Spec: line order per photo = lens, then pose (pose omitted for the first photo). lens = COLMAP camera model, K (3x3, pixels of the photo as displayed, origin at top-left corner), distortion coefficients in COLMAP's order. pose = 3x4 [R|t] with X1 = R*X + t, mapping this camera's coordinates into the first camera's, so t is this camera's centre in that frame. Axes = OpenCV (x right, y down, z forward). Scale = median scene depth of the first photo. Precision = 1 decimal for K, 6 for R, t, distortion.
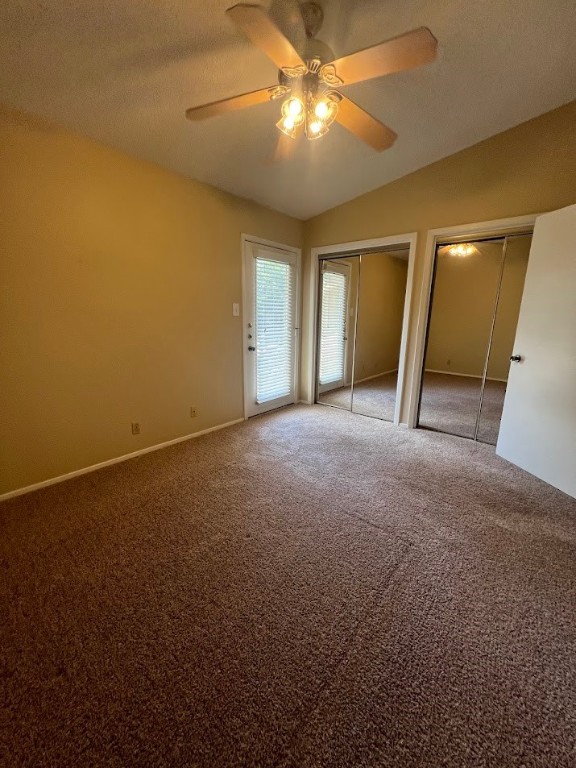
lens RADIAL K [[310.0, 0, 286.8], [0, 310.0, 384.2], [0, 0, 1]] dist [-0.001648, -0.000431]
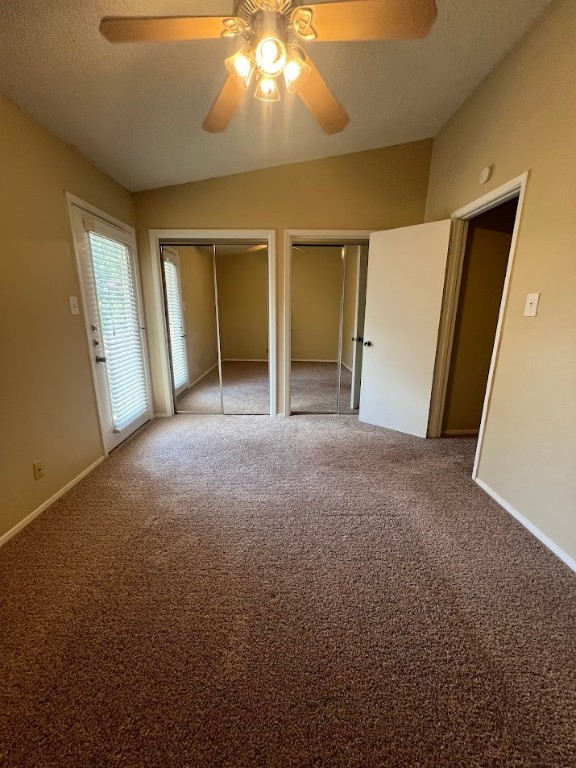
lens RADIAL K [[310.0, 0, 285.2], [0, 310.0, 384.2], [0, 0, 1]] dist [-0.001648, -0.000431]
pose [[0.758778, -0.163496, 0.630496, -0.258432], [0.149687, 0.985847, 0.075500, -0.049175], [-0.633917, 0.037089, 0.772511, 0.176591]]
